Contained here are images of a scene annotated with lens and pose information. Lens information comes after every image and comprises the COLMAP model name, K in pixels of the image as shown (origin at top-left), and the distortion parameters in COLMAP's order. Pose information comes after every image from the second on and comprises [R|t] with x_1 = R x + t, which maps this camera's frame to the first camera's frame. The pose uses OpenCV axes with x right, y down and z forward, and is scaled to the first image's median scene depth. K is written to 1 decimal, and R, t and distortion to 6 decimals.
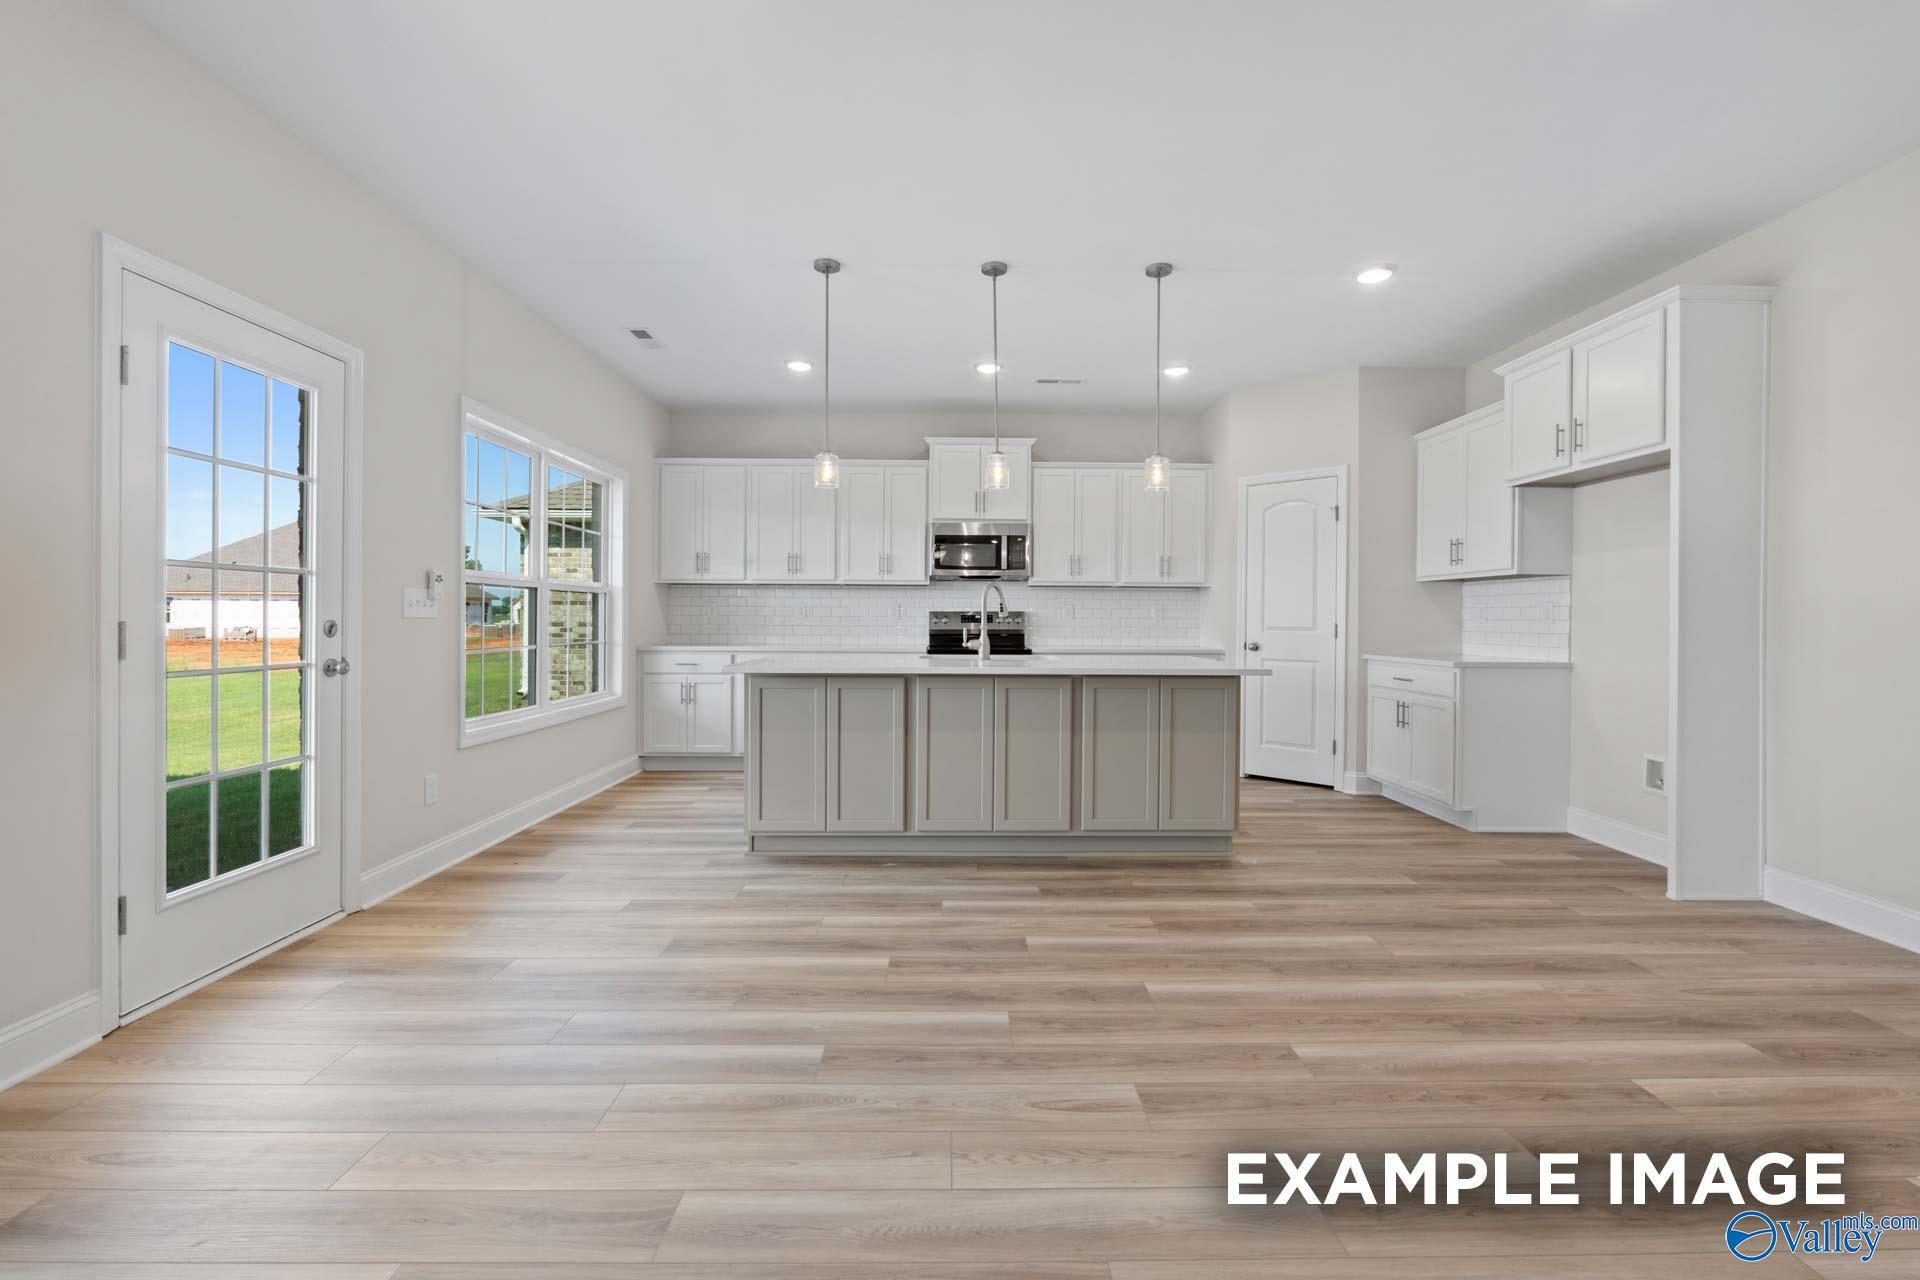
lens RADIAL K [[825.6, 0, 965.6], [0, 825.6, 647.2], [0, 0, 1]] dist [0.025630, -0.013481]
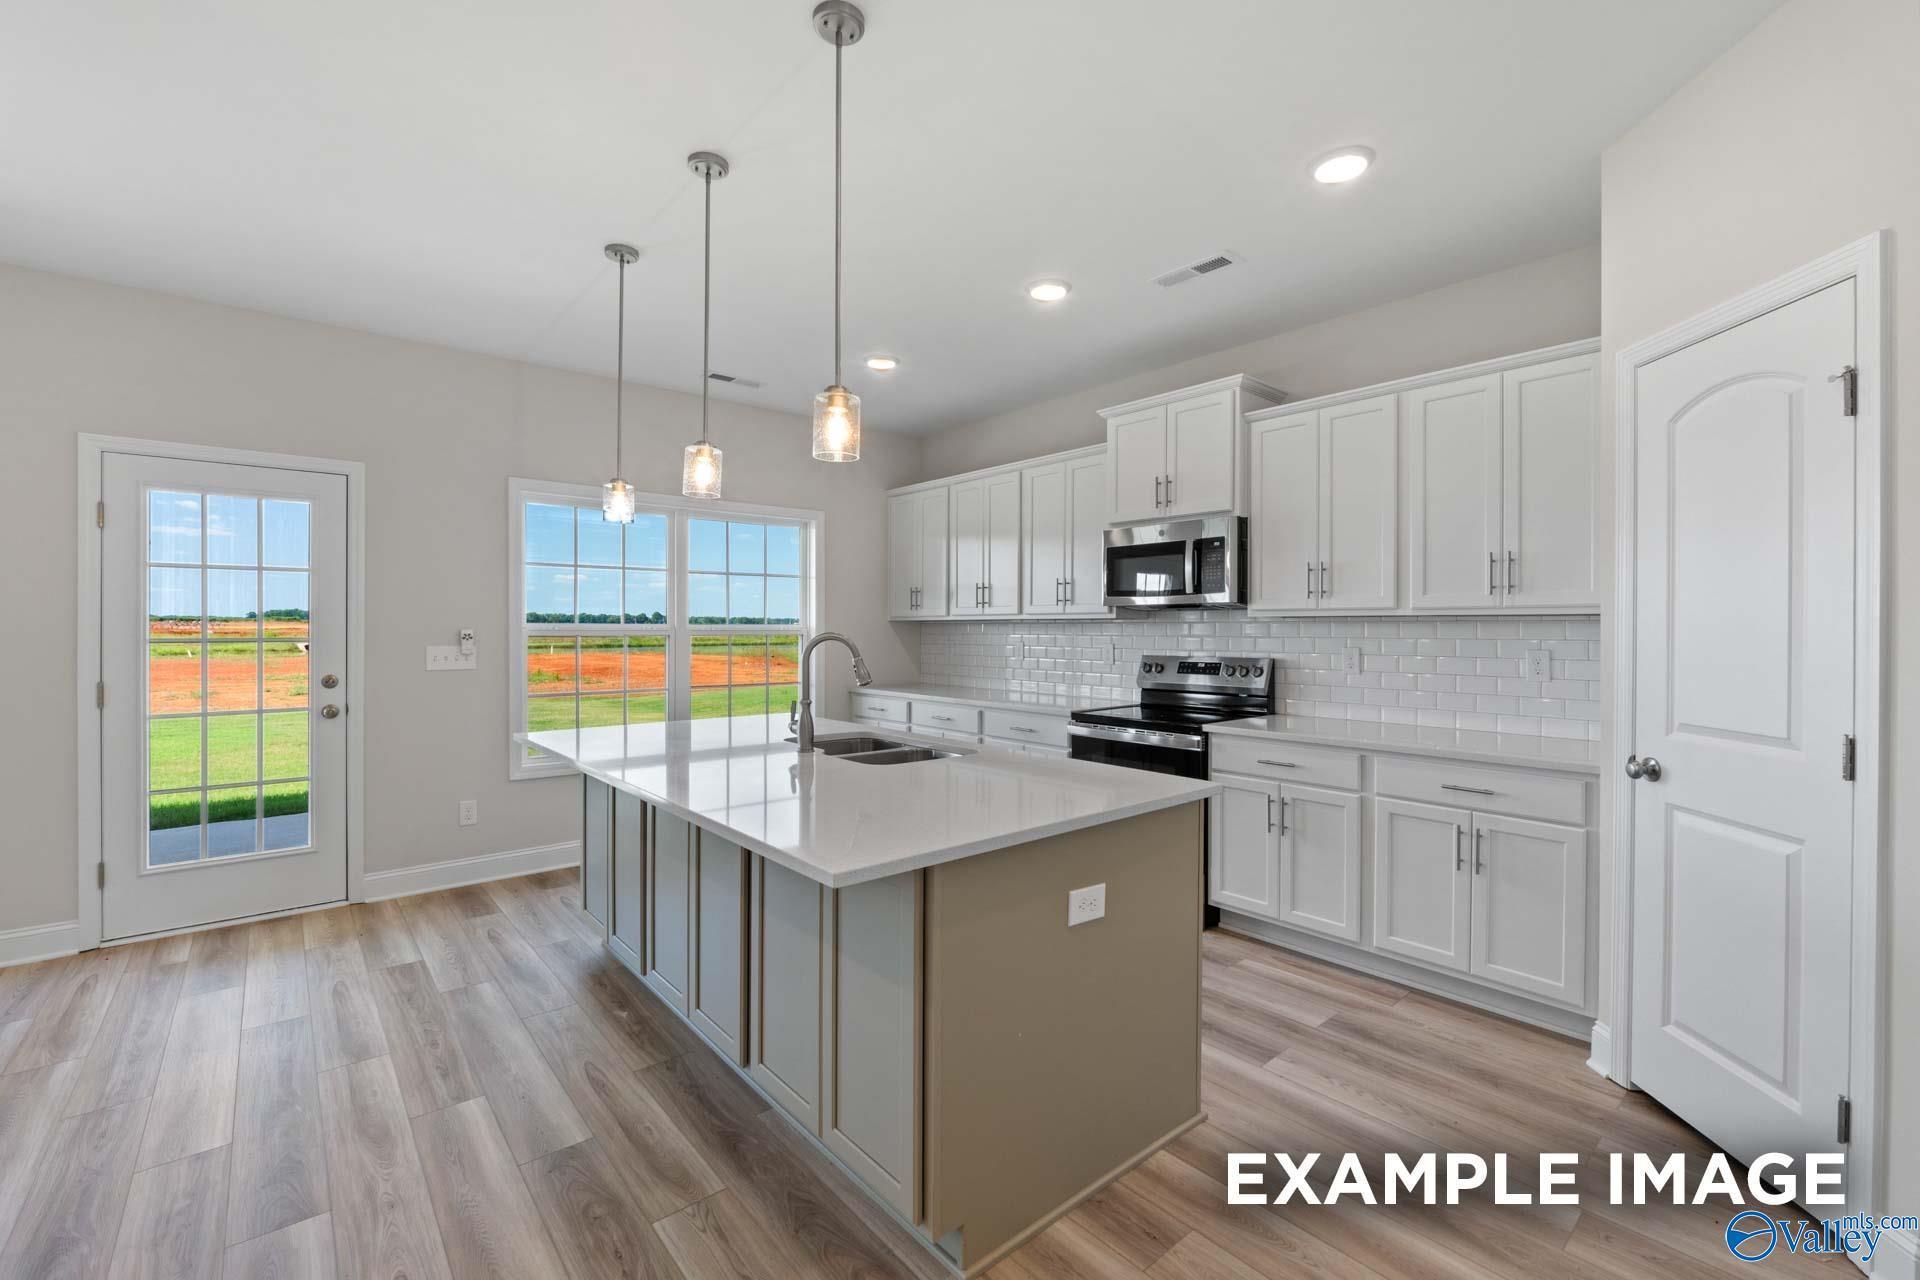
lens RADIAL K [[825.6, 0, 965.6], [0, 825.6, 647.2], [0, 0, 1]] dist [0.025630, -0.013481]
pose [[0.624187, 0.014381, -0.781142, 0.454357], [-0.023998, 0.999712, -0.000771, -0.051609], [0.780906, 0.019227, 0.624353, 0.499801]]
